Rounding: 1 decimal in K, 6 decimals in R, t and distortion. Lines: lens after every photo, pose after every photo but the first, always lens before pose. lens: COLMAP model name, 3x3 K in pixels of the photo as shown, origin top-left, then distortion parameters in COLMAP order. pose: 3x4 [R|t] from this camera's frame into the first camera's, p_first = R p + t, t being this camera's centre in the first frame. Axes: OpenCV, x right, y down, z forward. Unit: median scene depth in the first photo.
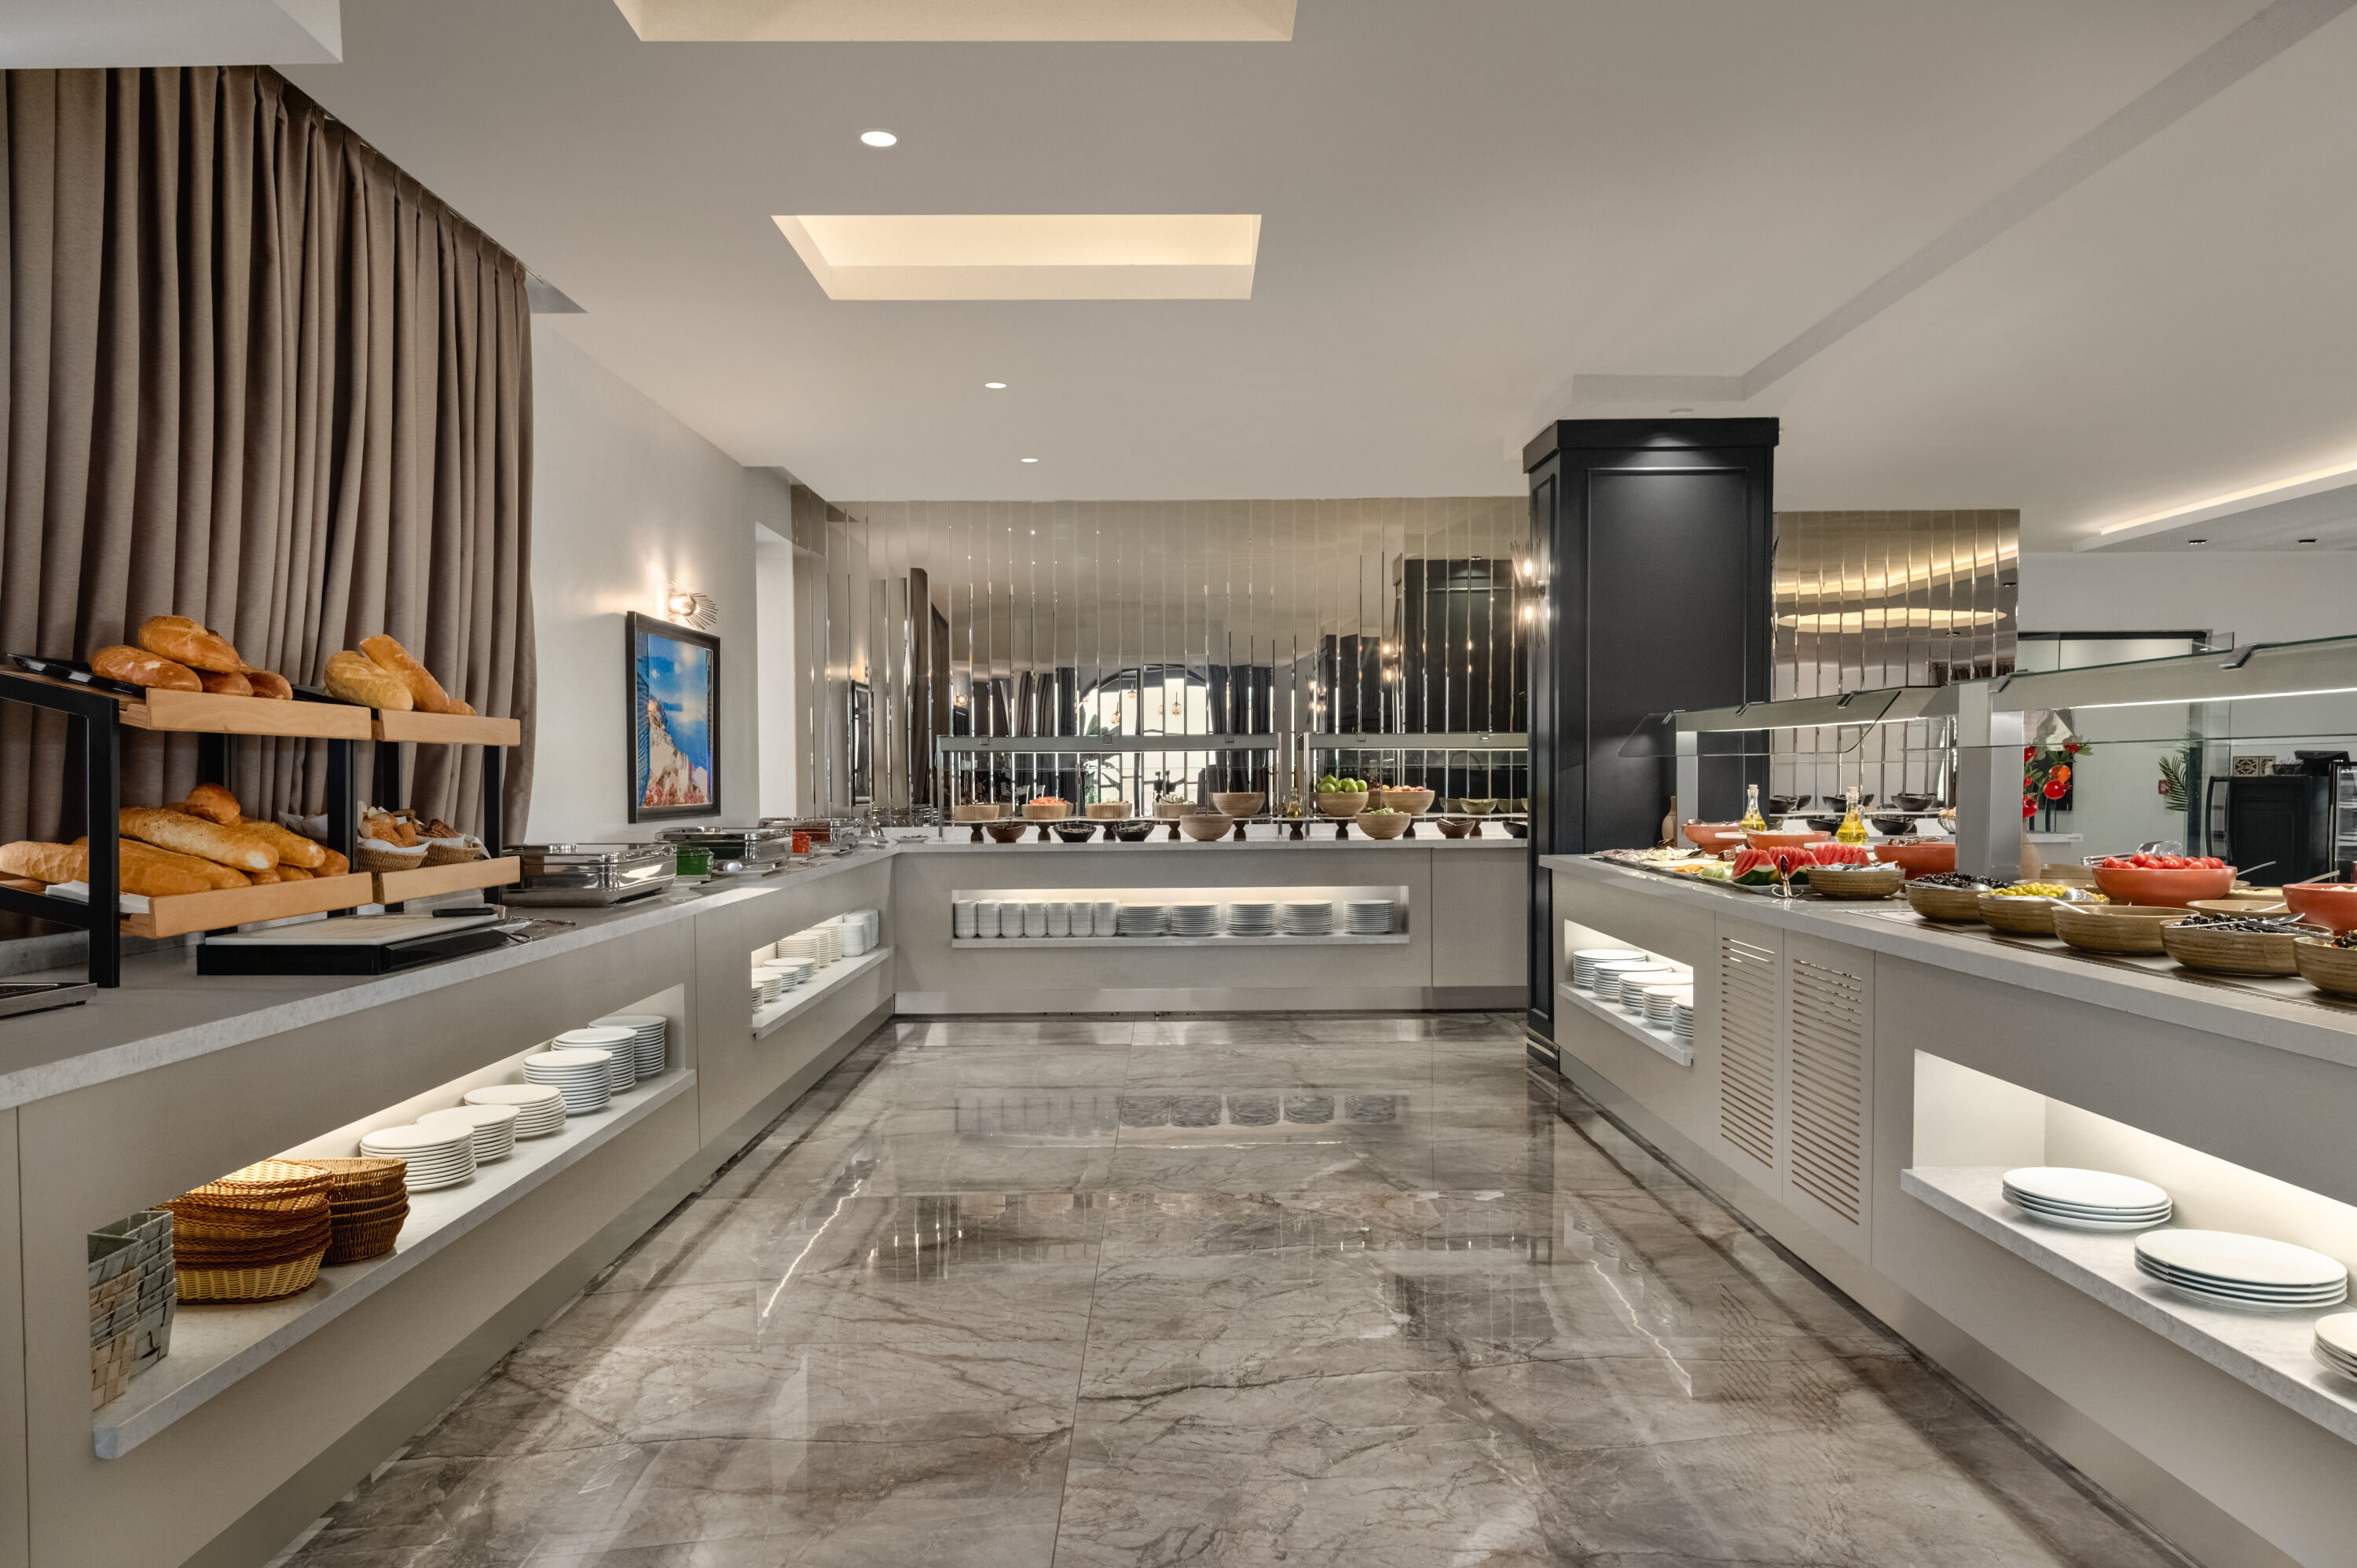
lens RADIAL K [[1455.1, 0, 1186.9], [0, 1455.1, 835.1], [0, 0, 1]] dist [-0.005932, -0.003412]
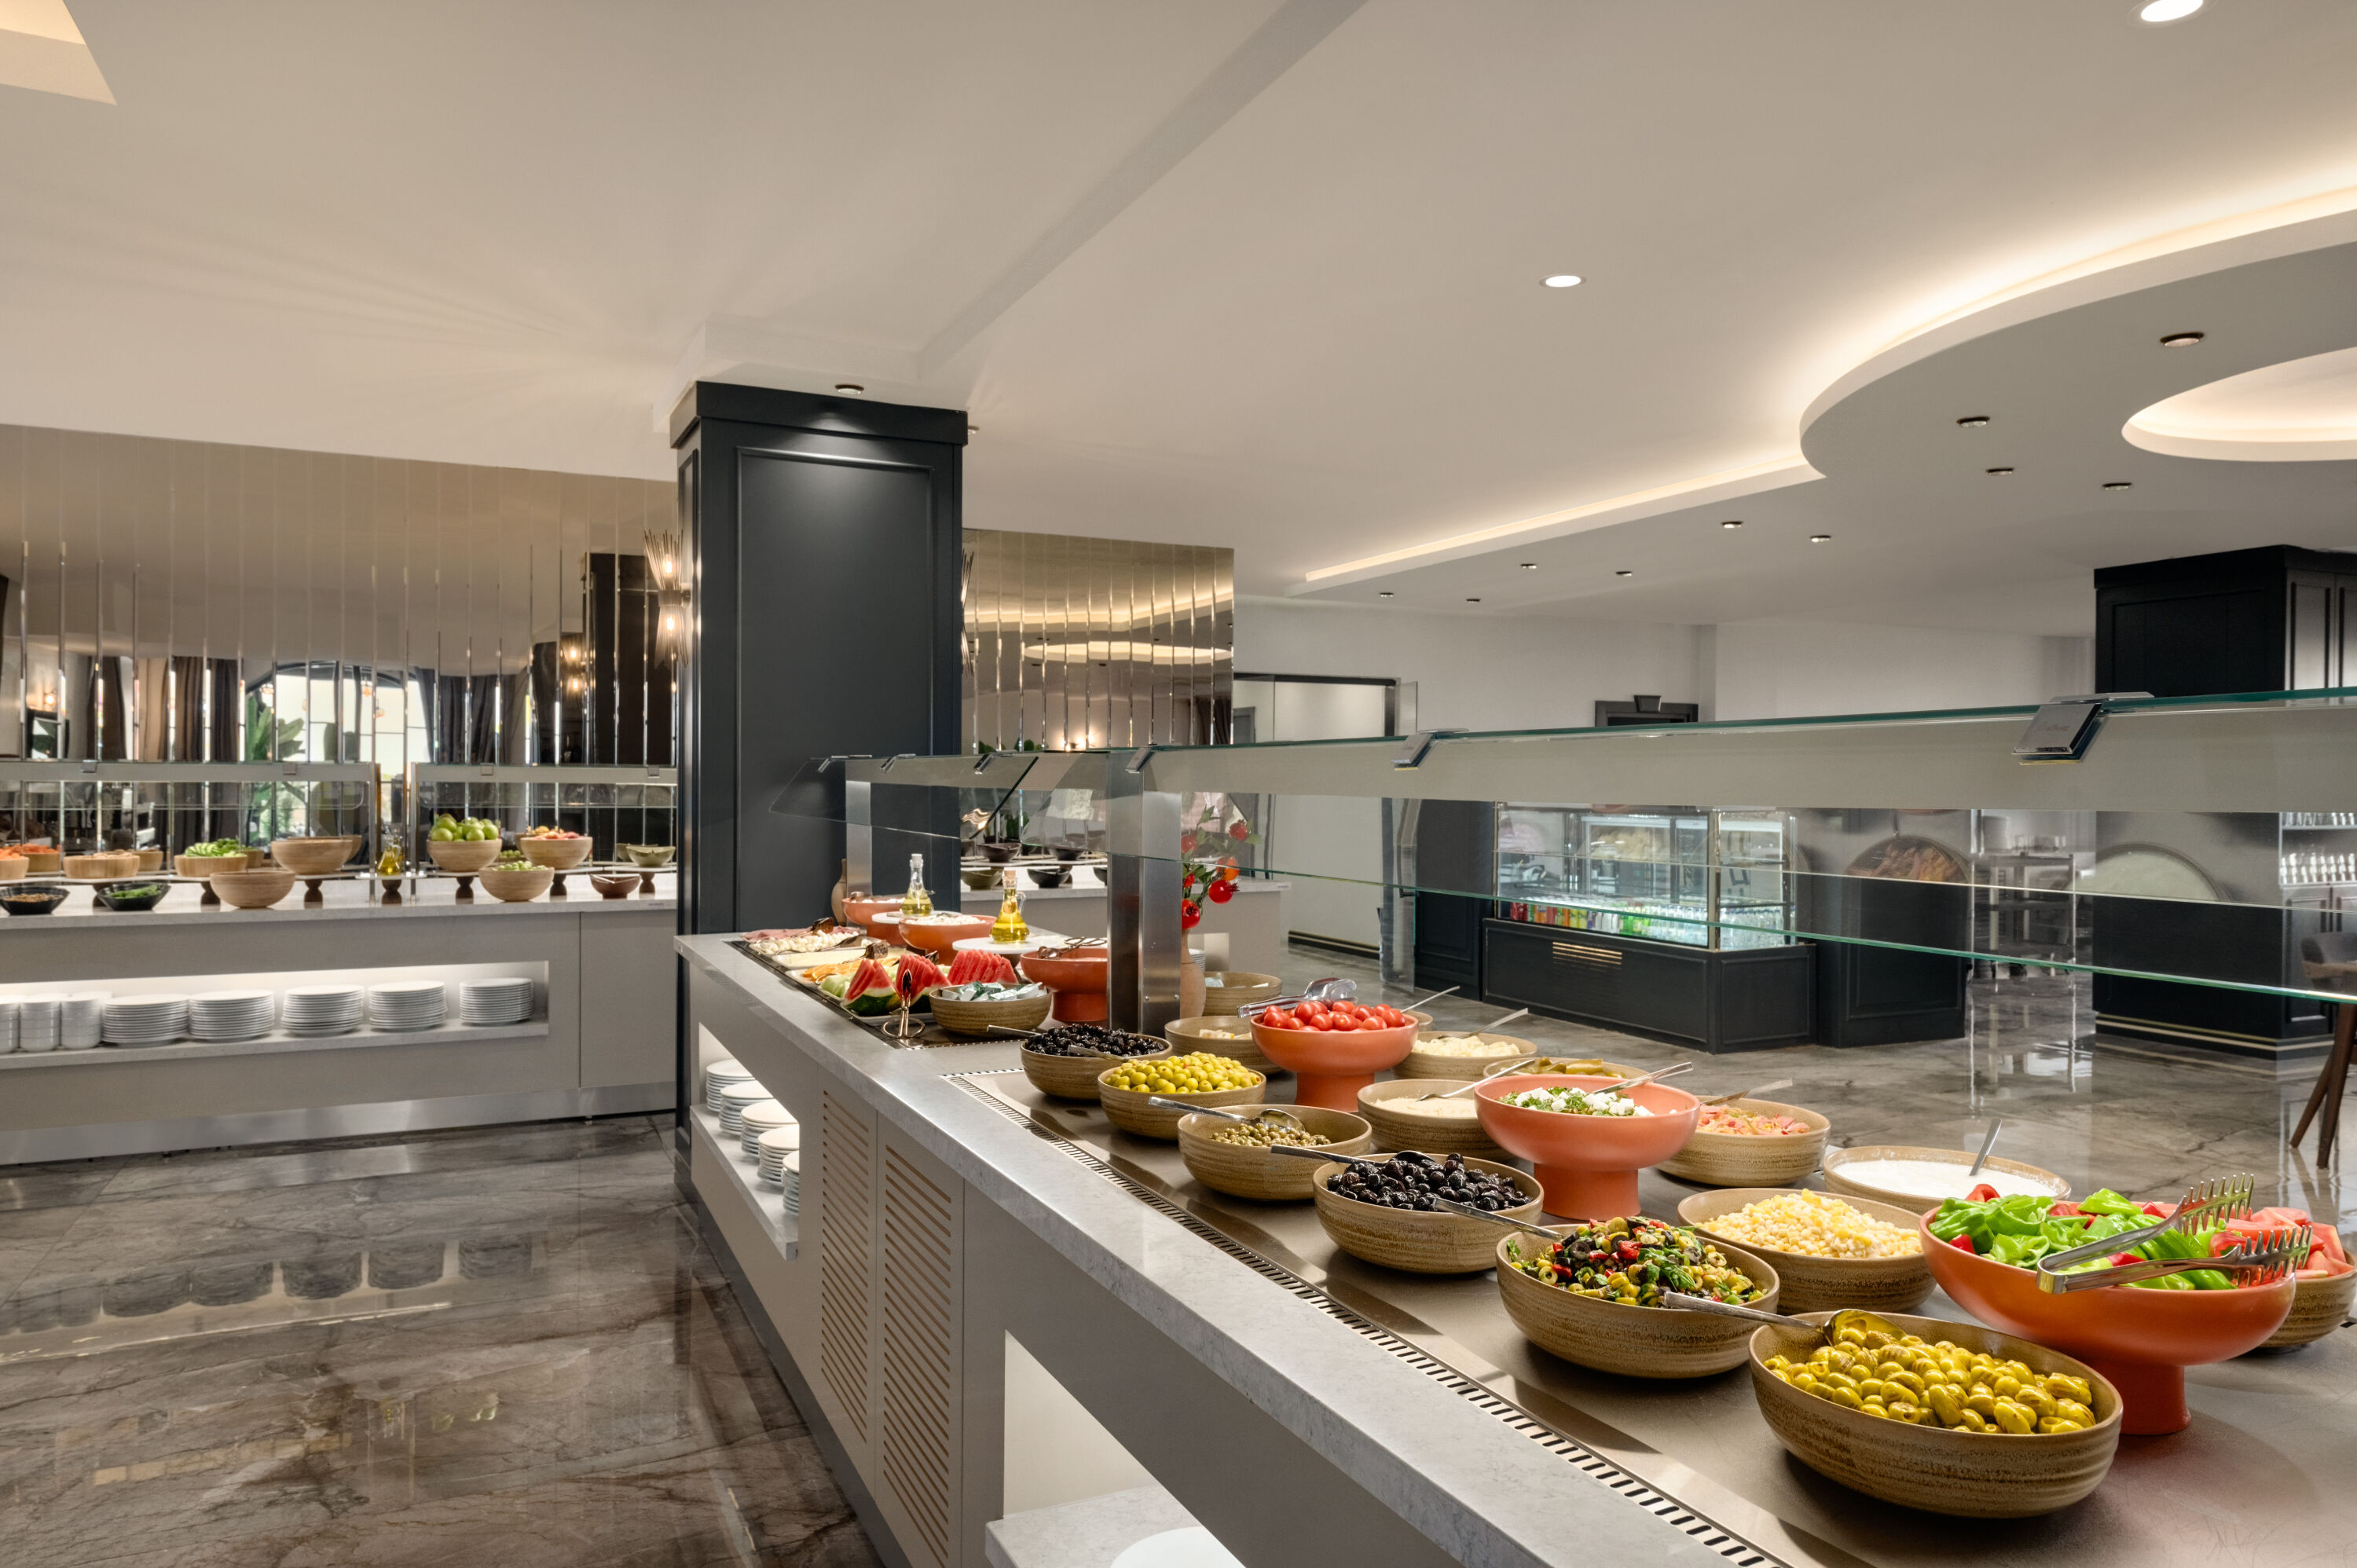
lens RADIAL K [[1455.1, 0, 1176.9], [0, 1455.1, 786.5], [0, 0, 1]] dist [-0.005932, -0.003412]
pose [[0.895237, 0.011526, 0.445440, 0.105105], [0.006851, 0.999191, -0.039624, -0.025534], [-0.445537, 0.038525, 0.894434, 0.143365]]
